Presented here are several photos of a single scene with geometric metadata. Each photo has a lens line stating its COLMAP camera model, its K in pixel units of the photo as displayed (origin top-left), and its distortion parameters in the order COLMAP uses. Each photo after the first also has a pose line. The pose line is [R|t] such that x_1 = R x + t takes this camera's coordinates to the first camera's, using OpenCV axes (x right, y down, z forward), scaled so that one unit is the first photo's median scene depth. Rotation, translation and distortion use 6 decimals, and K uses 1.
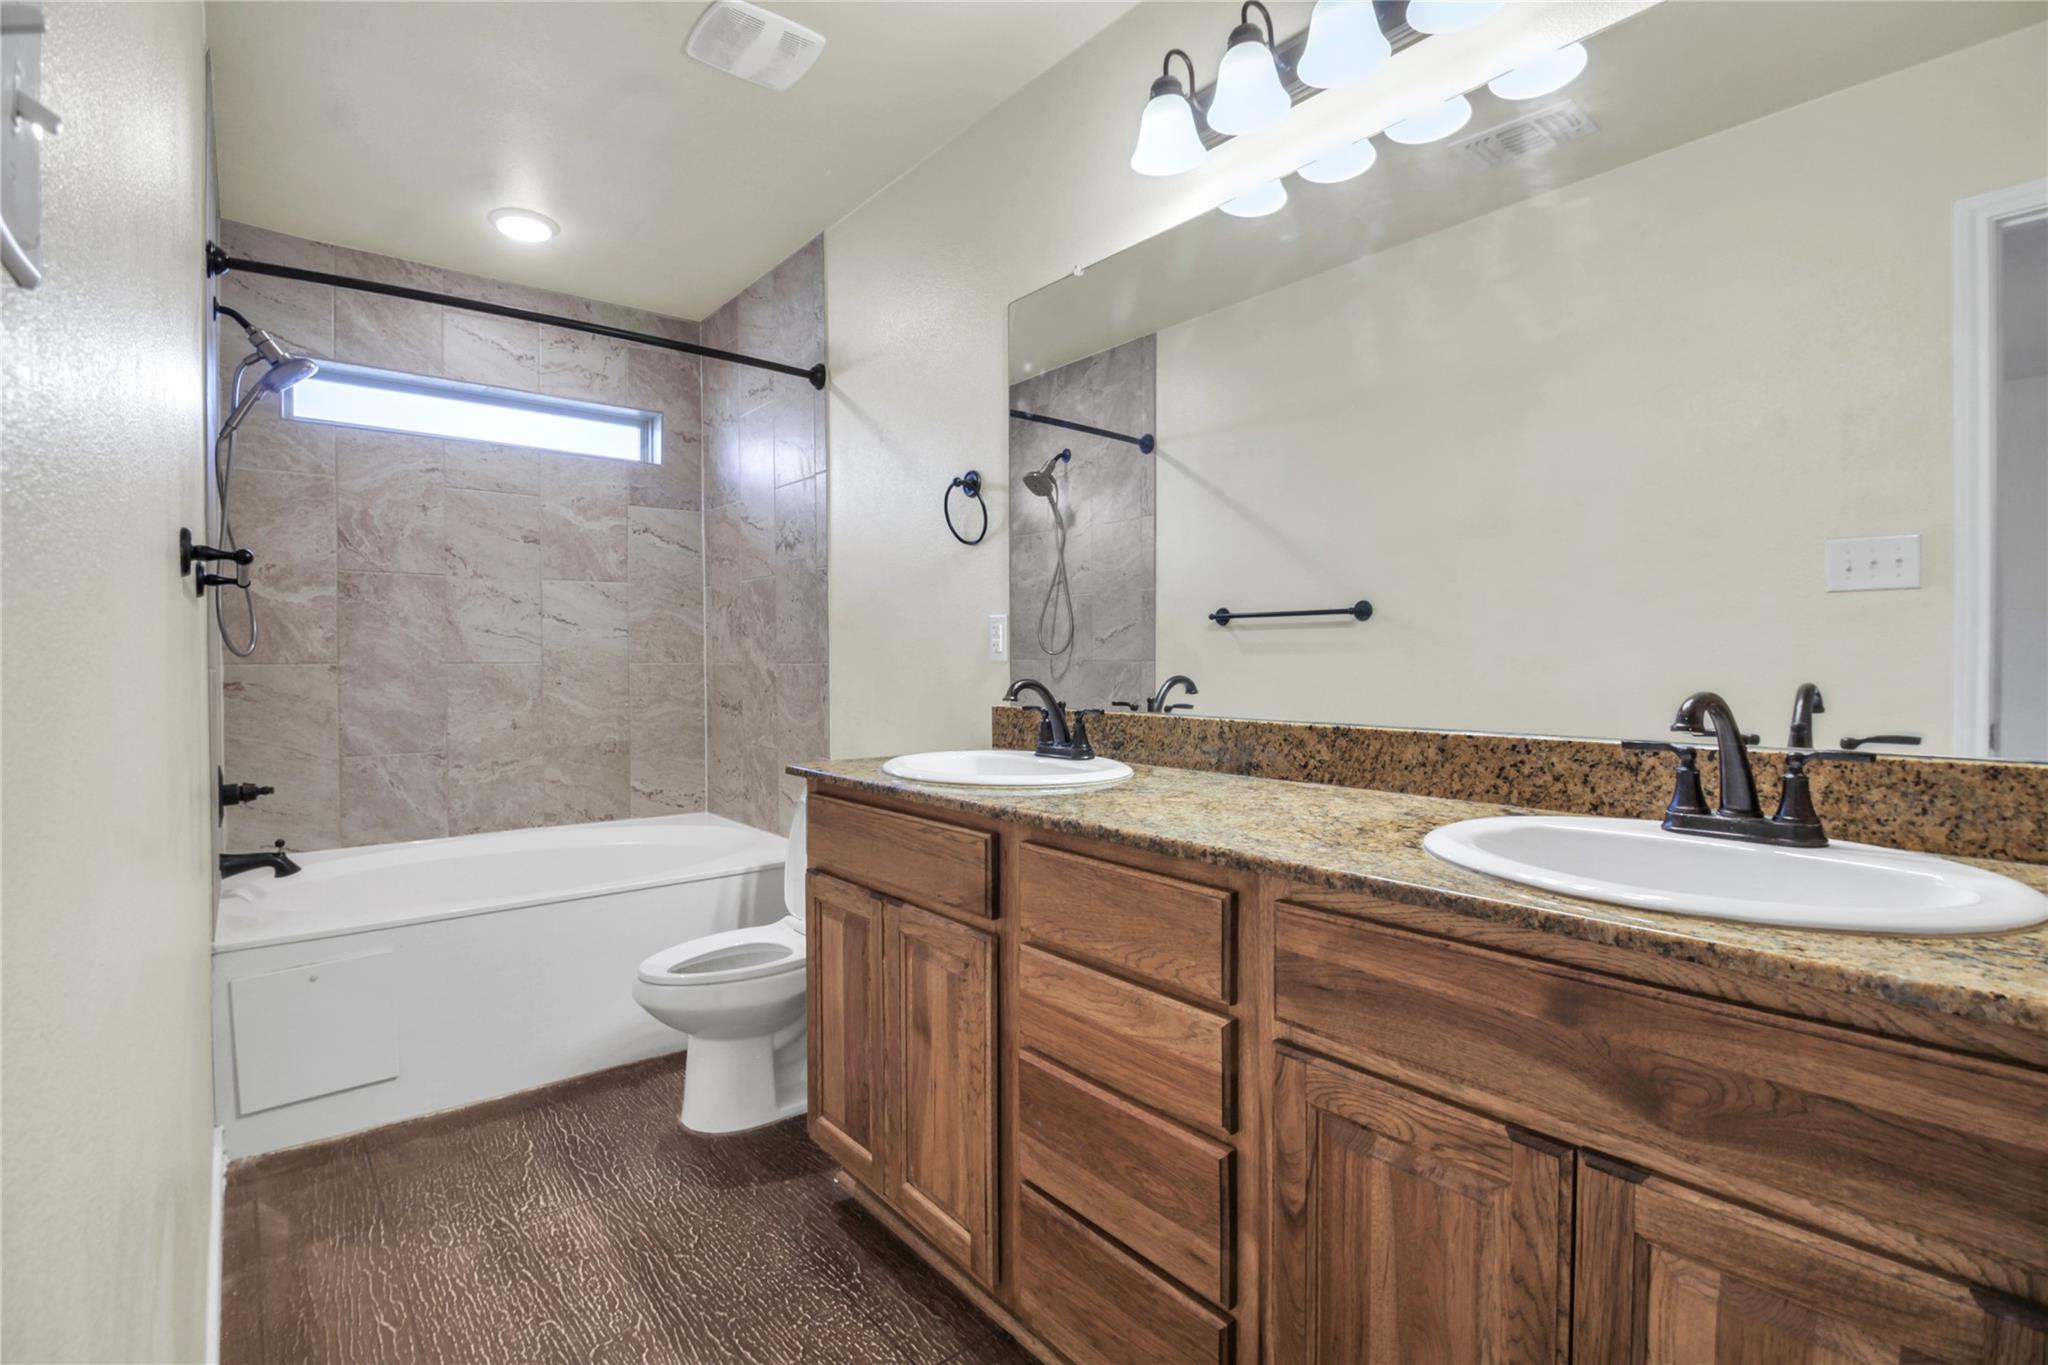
lens RADIAL K [[962.7, 0, 1022.9], [0, 962.7, 675.7], [0, 0, 1]] dist [-0.008113, -0.000818]
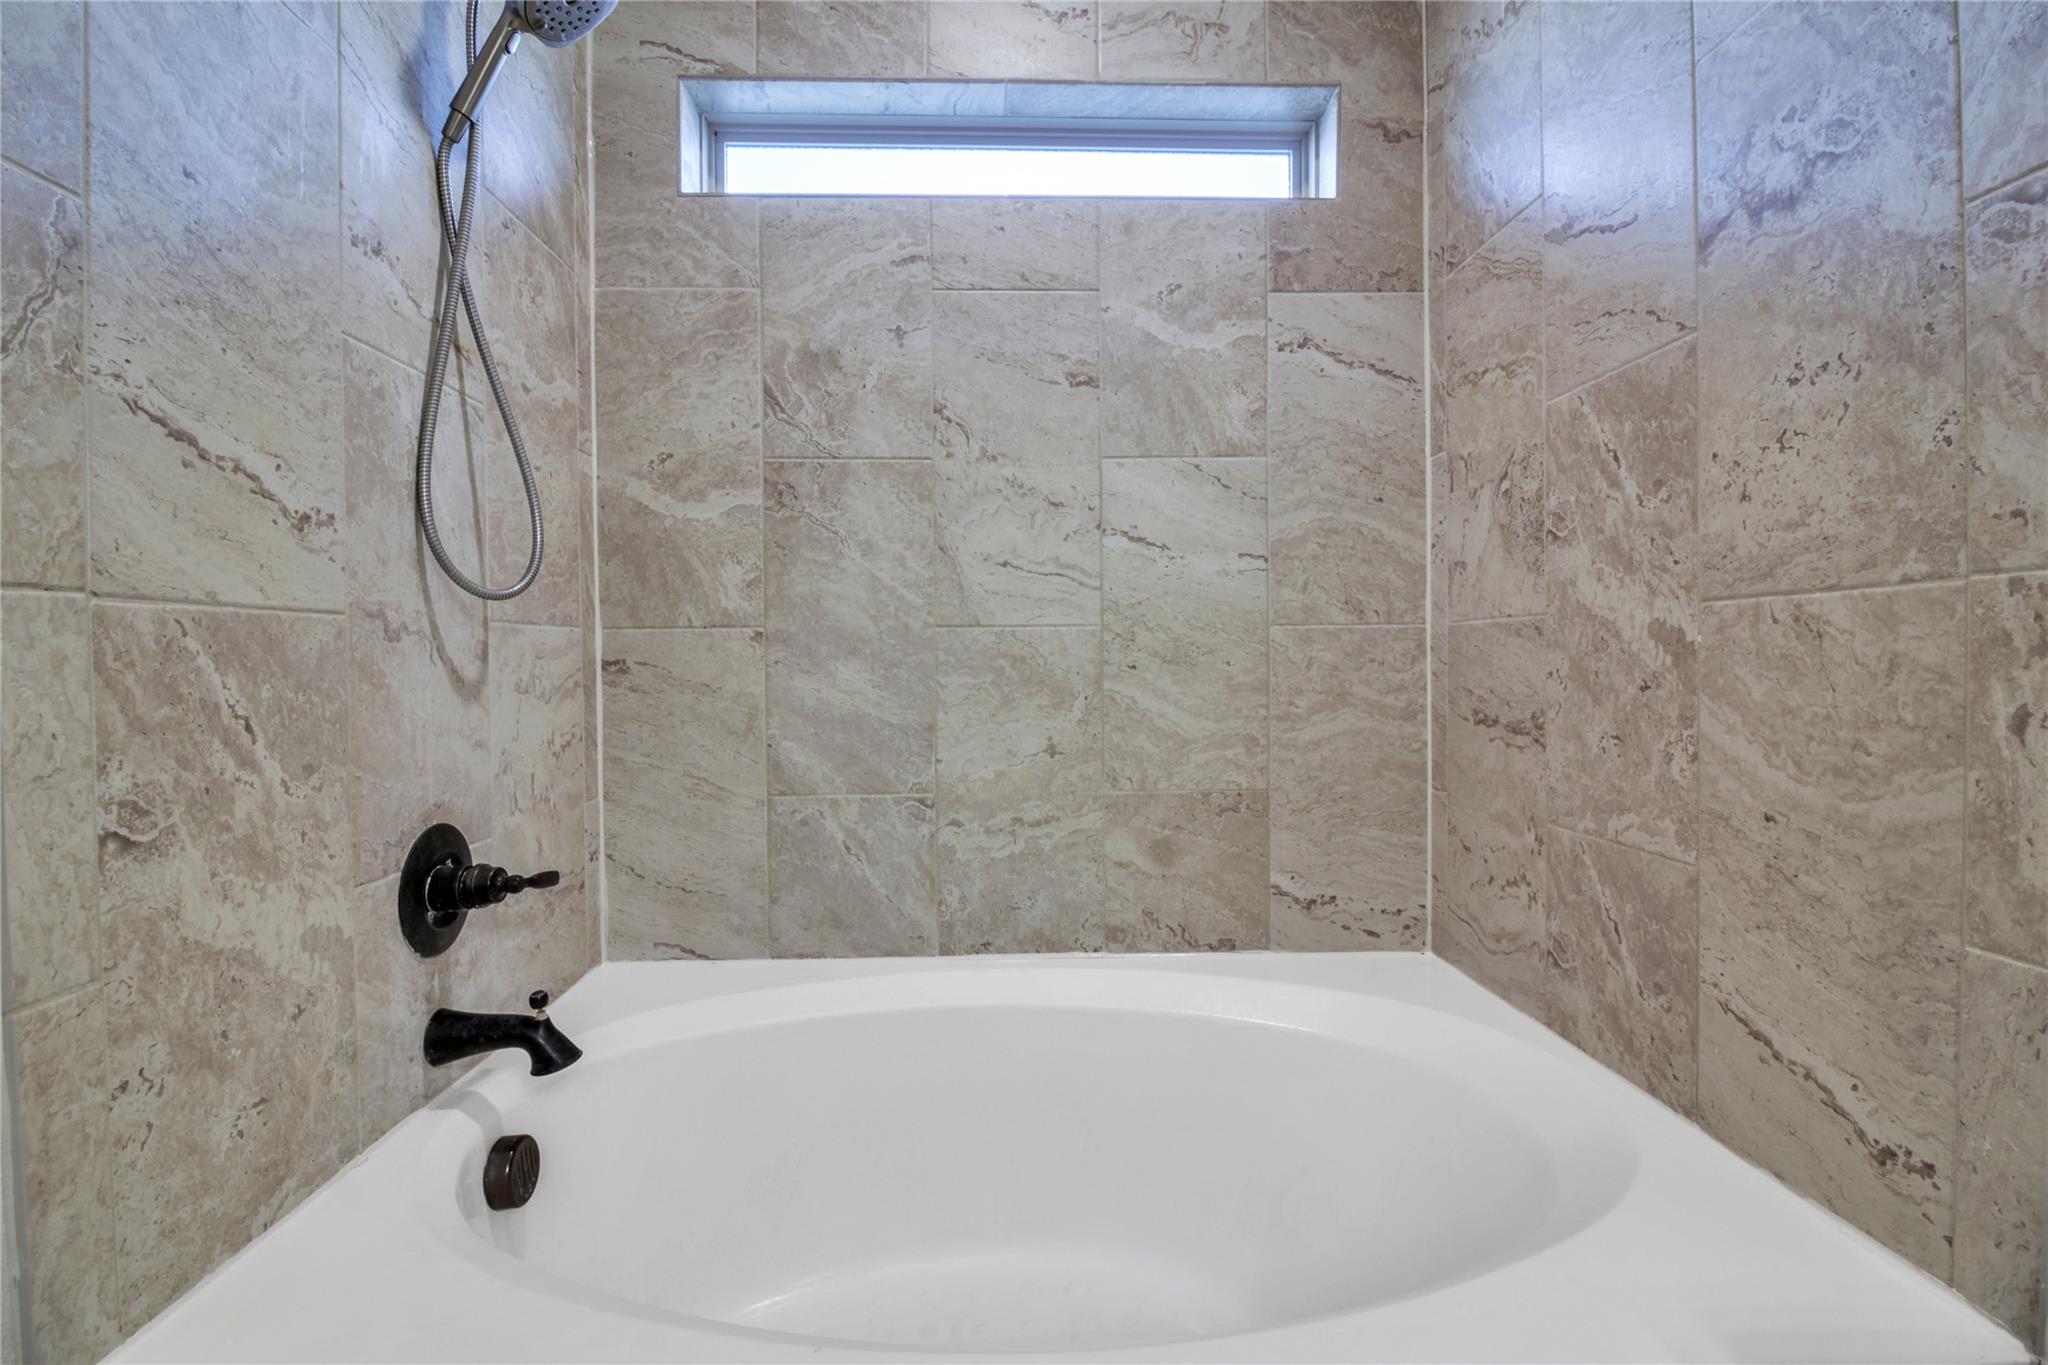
lens RADIAL K [[962.7, 0, 1022.9], [0, 962.7, 675.7], [0, 0, 1]] dist [-0.008113, -0.000818]
pose [[0.799109, 0.005361, -0.601162, -0.240074], [-0.005364, 0.999984, 0.001789, 0.012503], [0.601162, 0.001795, 0.799125, 0.594825]]
